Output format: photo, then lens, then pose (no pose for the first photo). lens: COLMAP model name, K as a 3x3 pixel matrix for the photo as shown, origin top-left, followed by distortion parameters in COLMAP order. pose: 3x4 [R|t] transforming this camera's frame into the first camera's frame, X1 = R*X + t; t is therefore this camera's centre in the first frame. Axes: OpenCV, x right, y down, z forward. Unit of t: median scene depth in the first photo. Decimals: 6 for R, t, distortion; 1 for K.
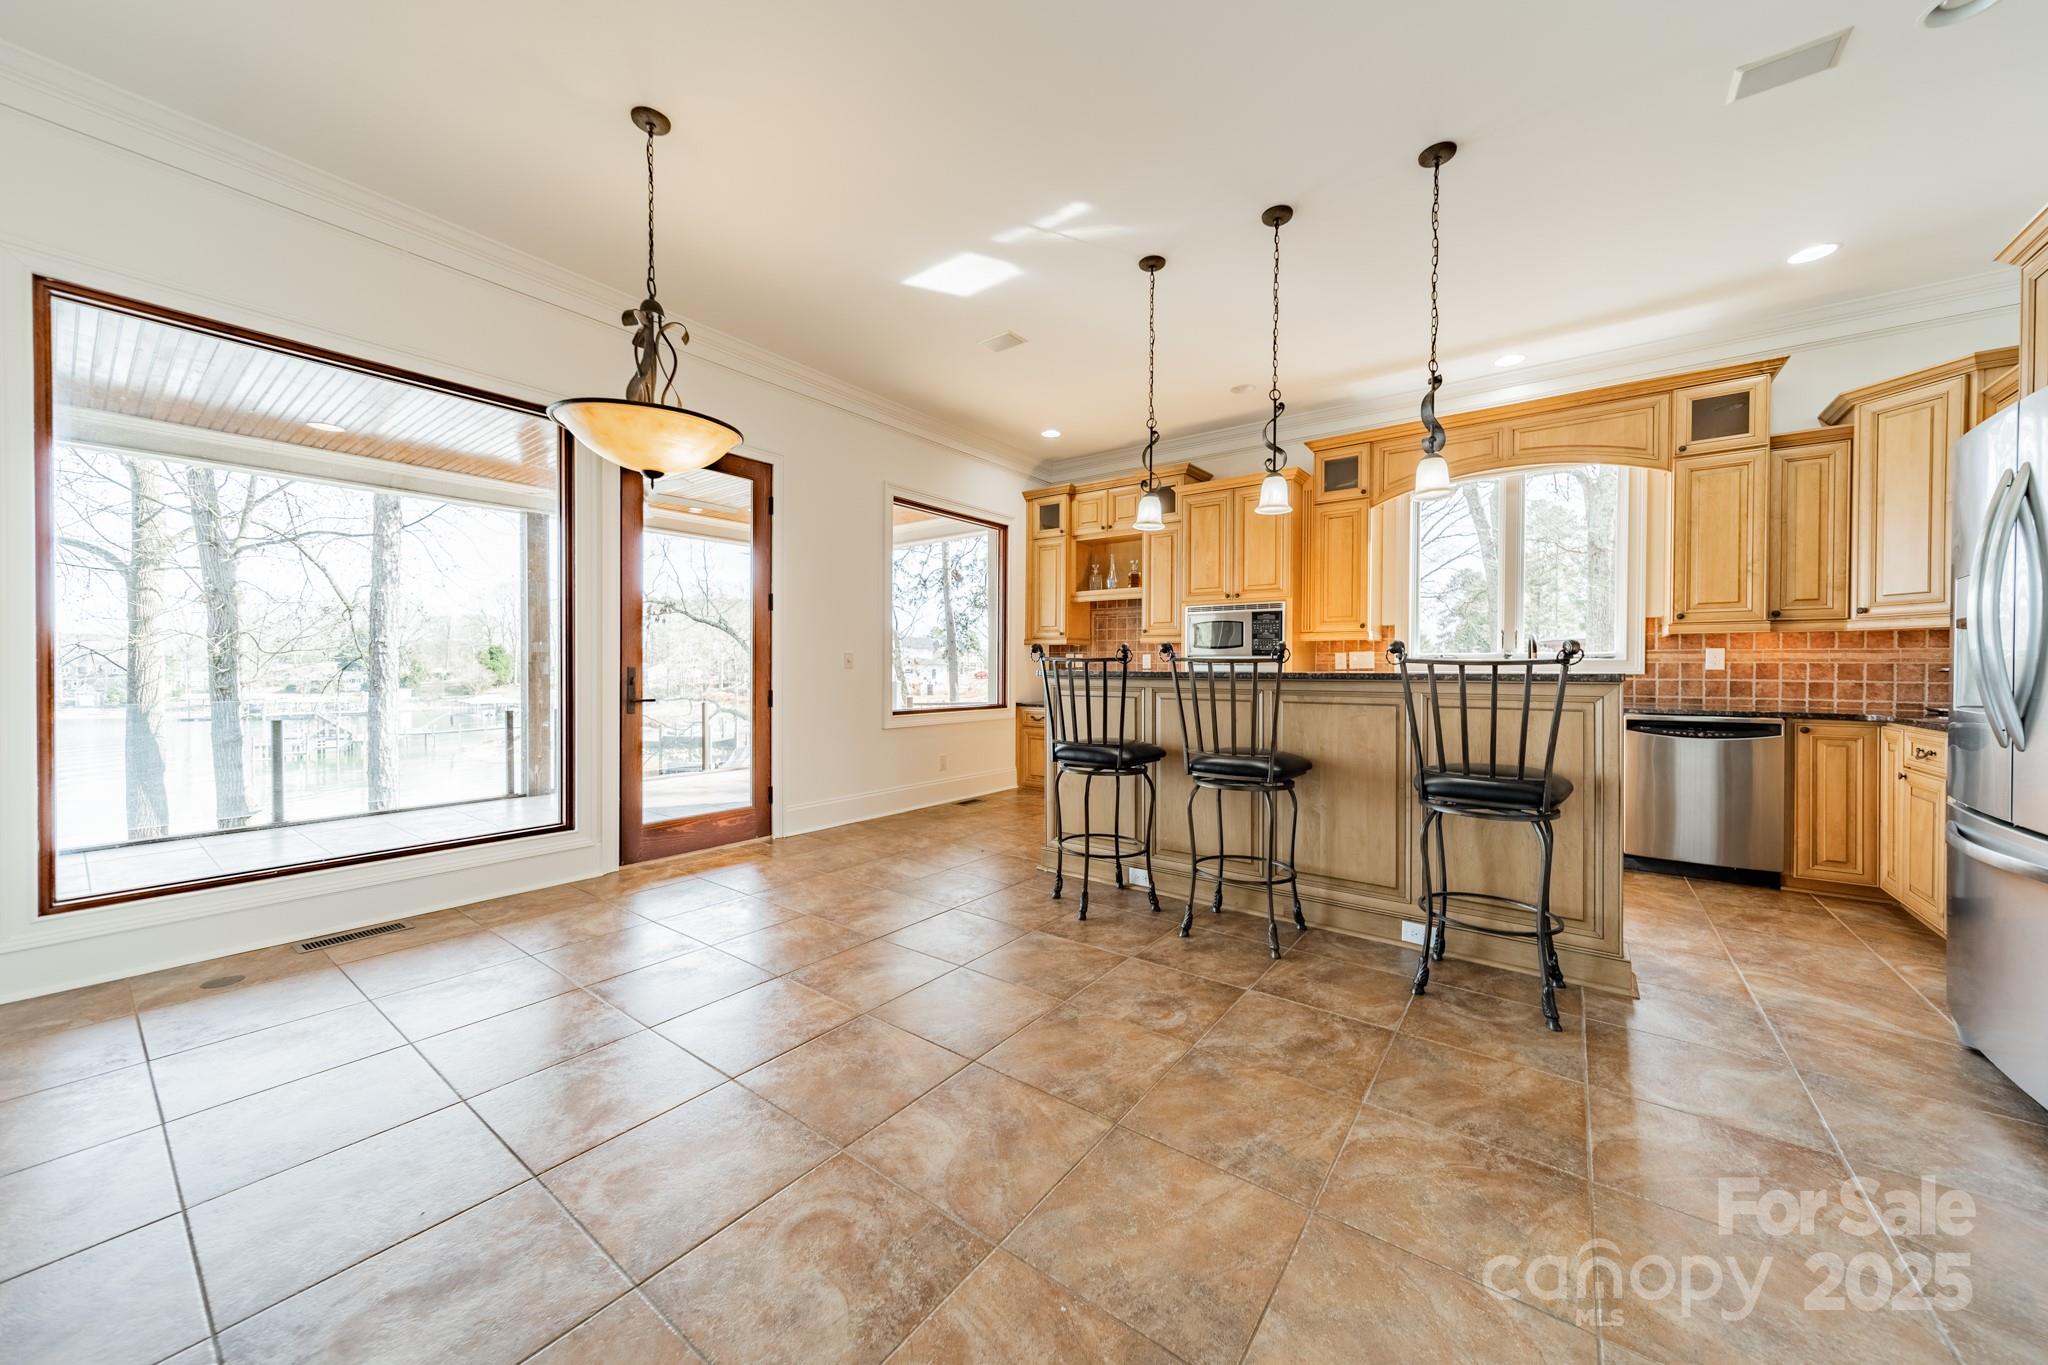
lens RADIAL K [[723.4, 0, 1033.8], [0, 723.4, 675.2], [0, 0, 1]] dist [0.010595, 0.000058]
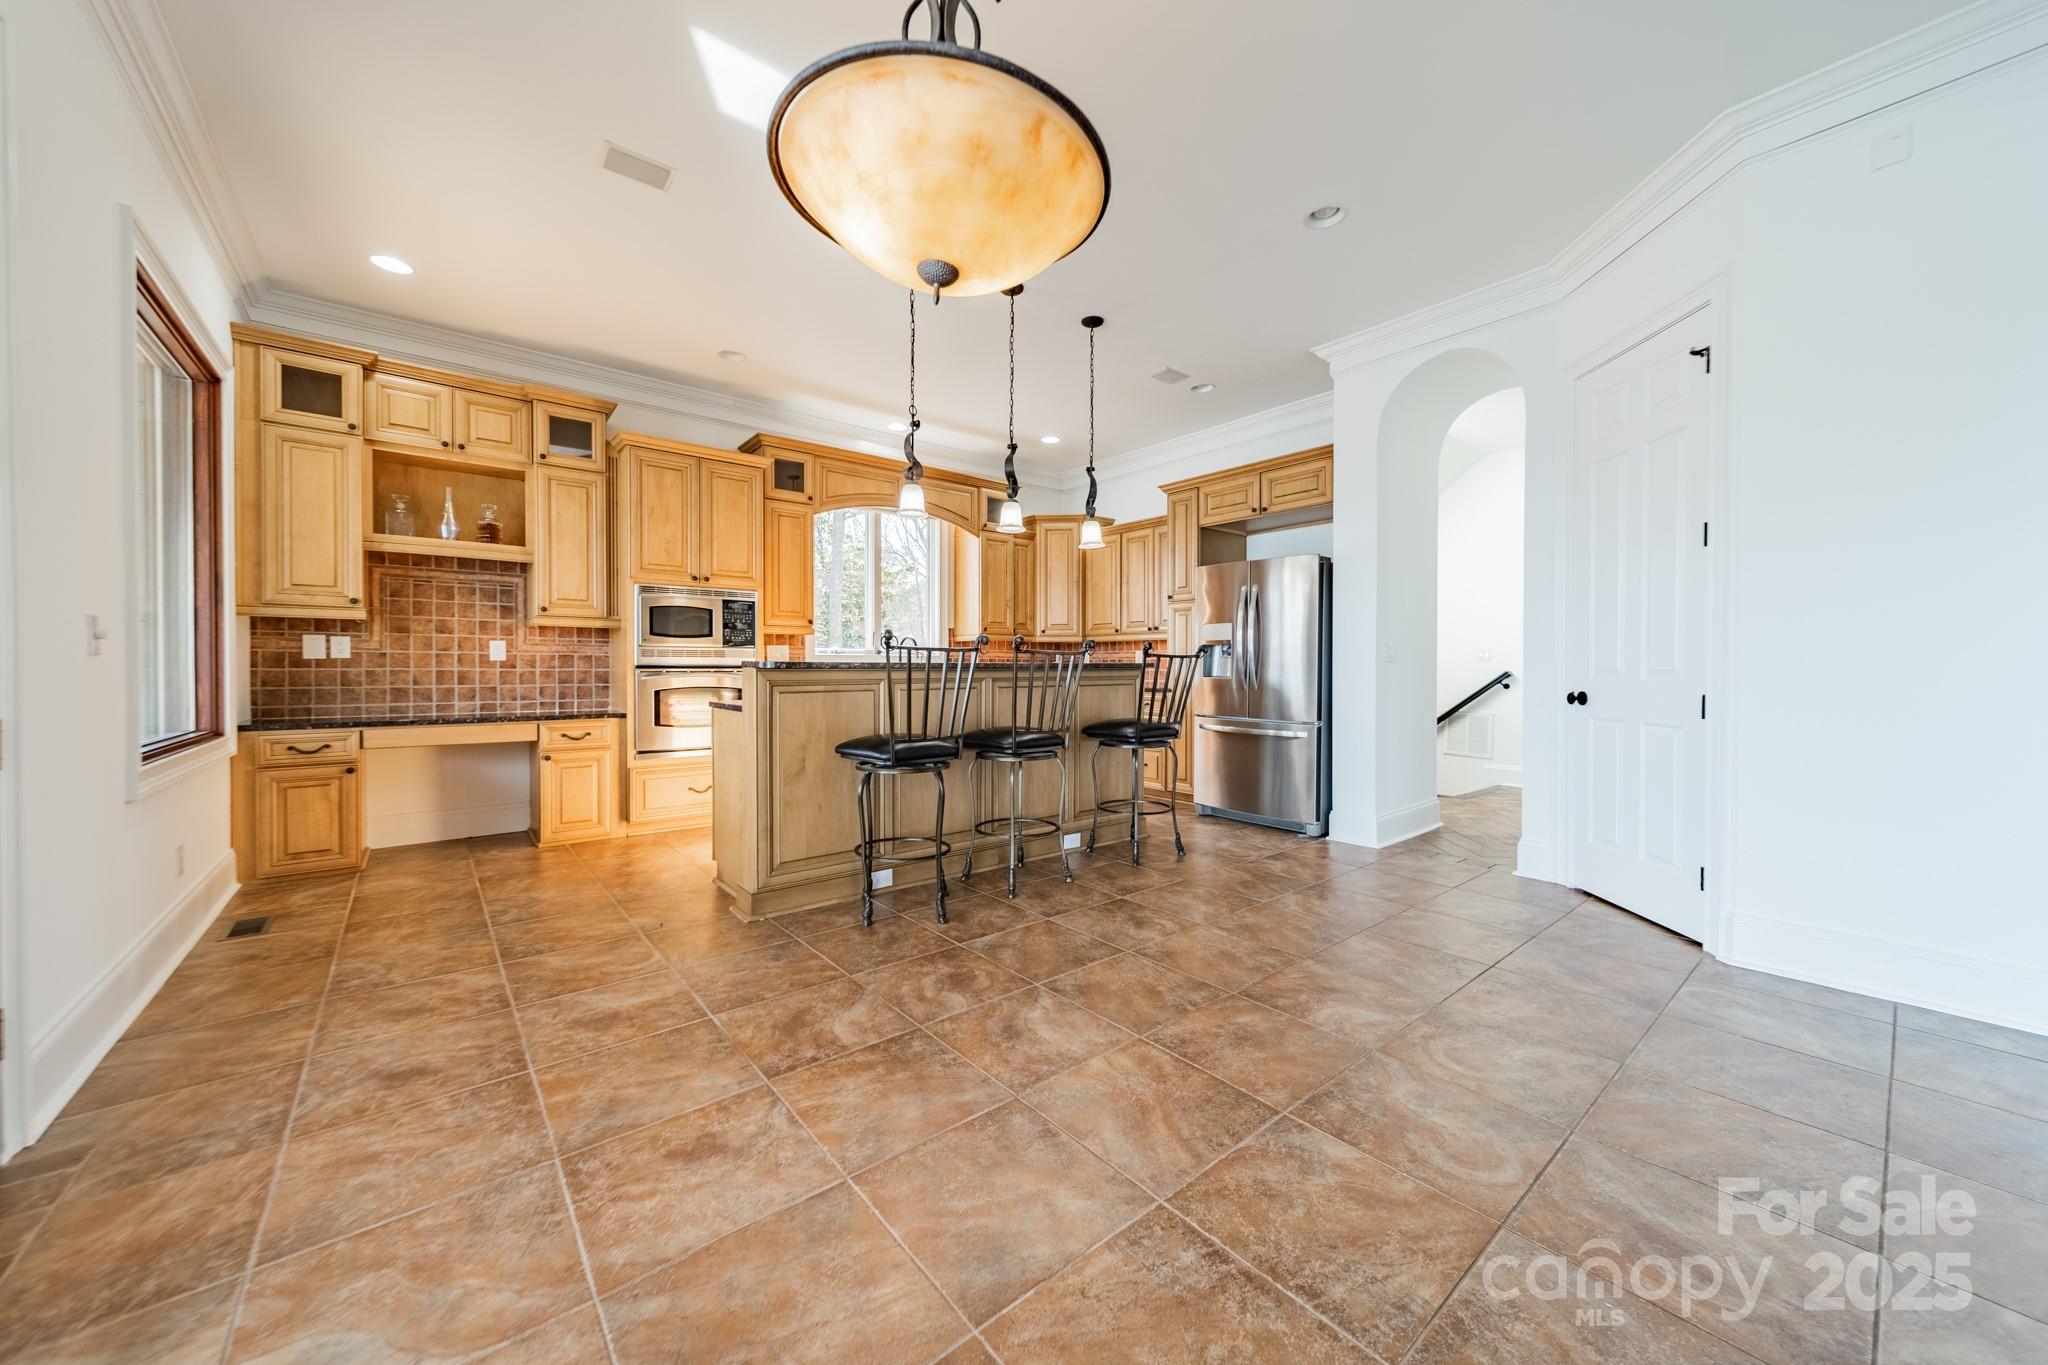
lens RADIAL K [[723.4, 0, 1013.6], [0, 723.4, 680.5], [0, 0, 1]] dist [0.010595, 0.000058]
pose [[0.249315, -0.022851, 0.968153, -0.696779], [0.010374, 0.999727, 0.020924, 0.000727], [-0.968367, 0.004827, 0.249484, 0.569813]]
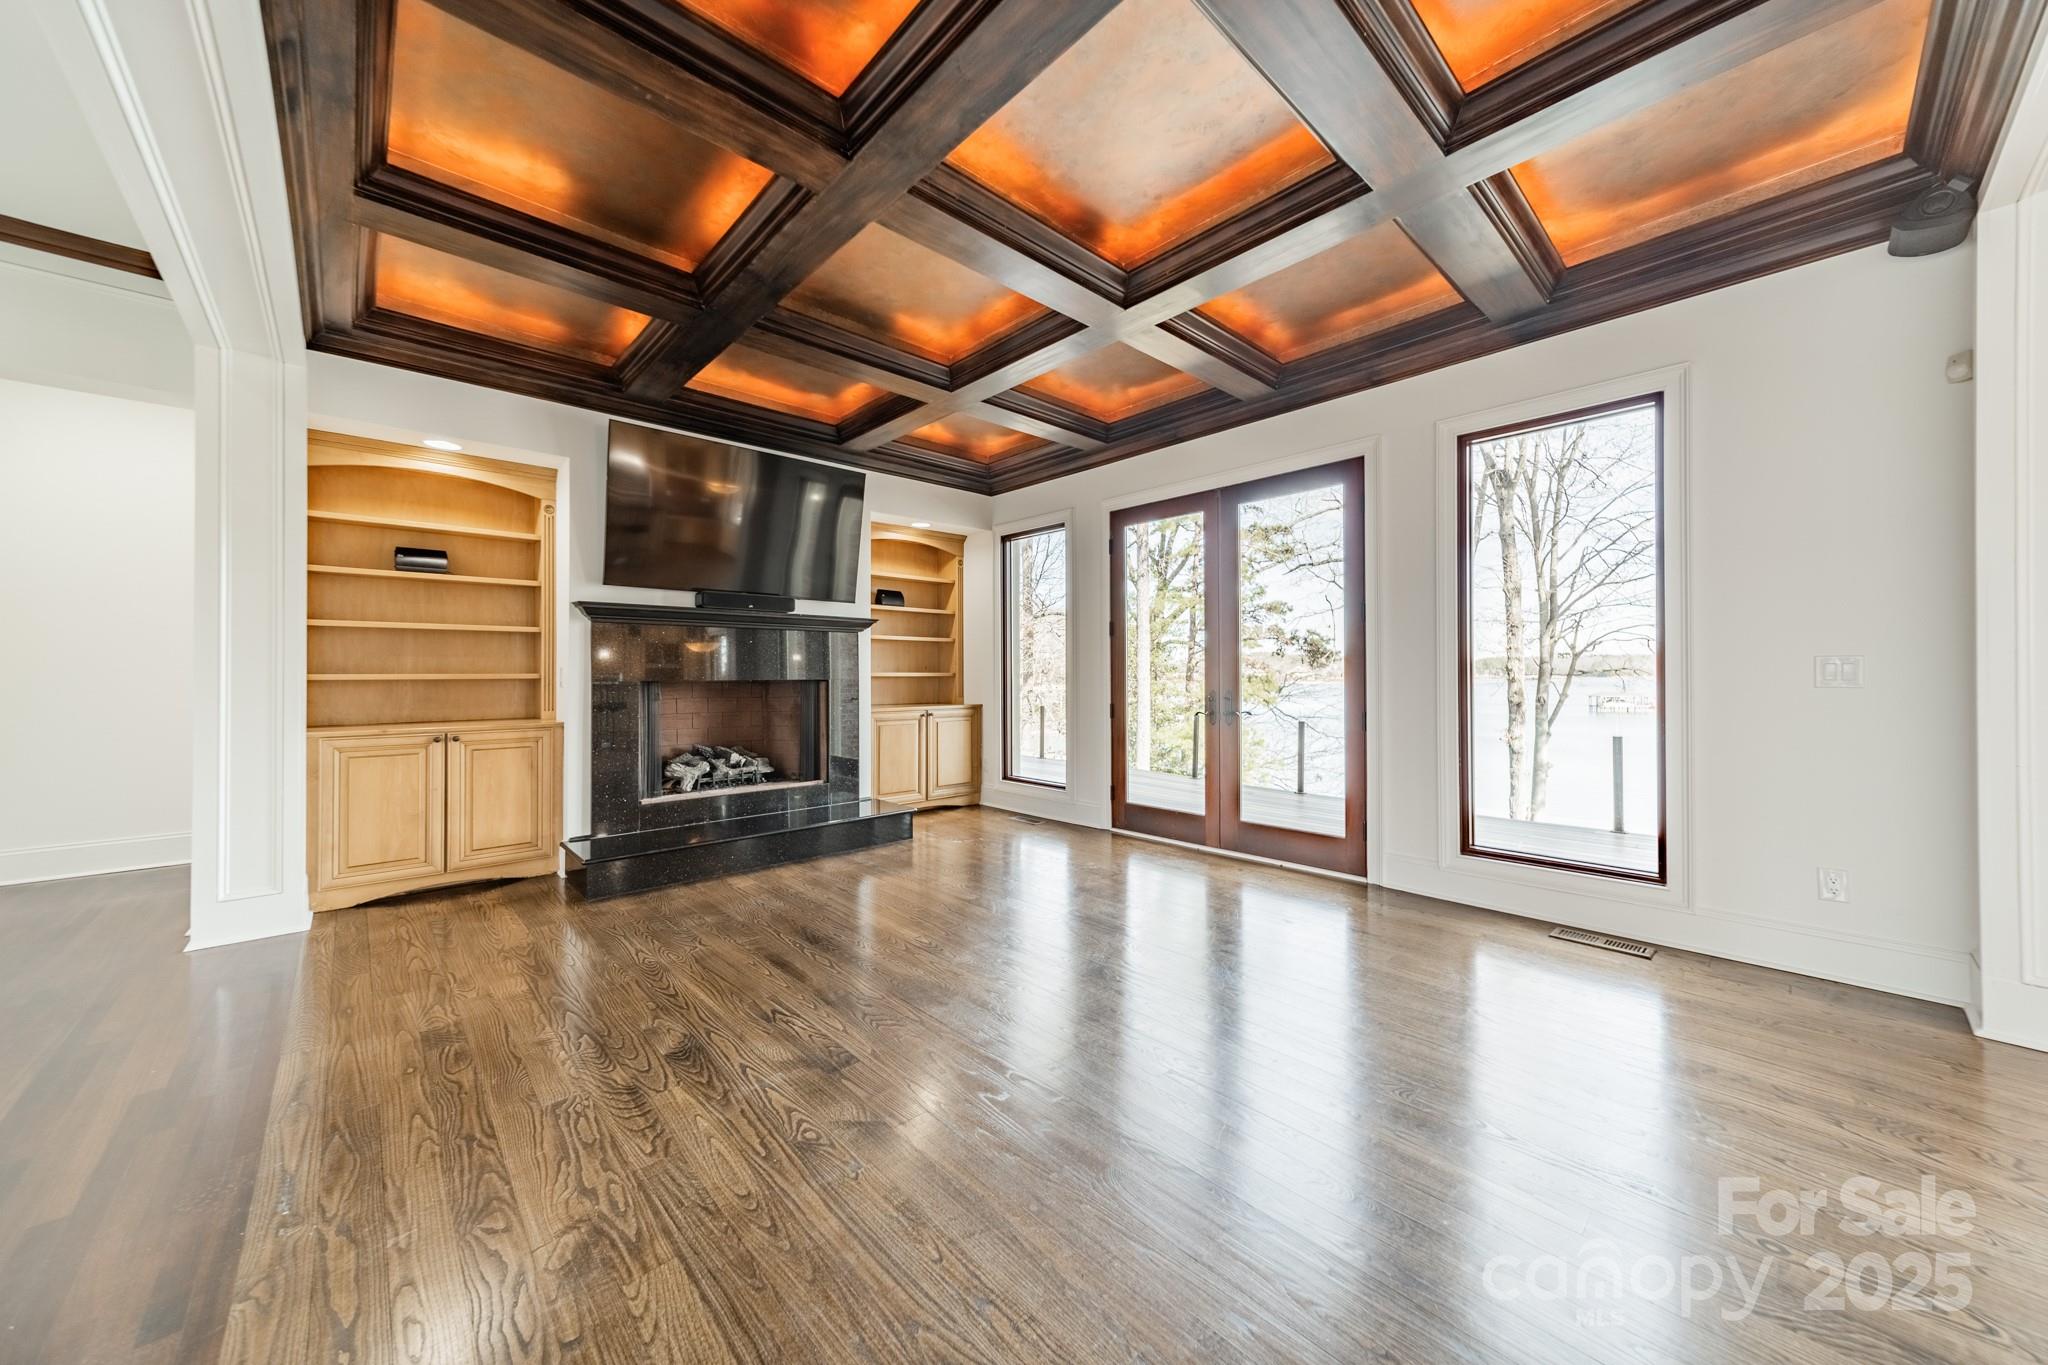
lens RADIAL K [[723.4, 0, 1020.2], [0, 723.4, 671.0], [0, 0, 1]] dist [0.010595, 0.000058]
pose [[-0.186107, -0.022610, -0.982269, 0.707422], [-0.019455, 0.999624, -0.019323, -0.003438], [0.982337, 0.015514, -0.186477, 0.925008]]
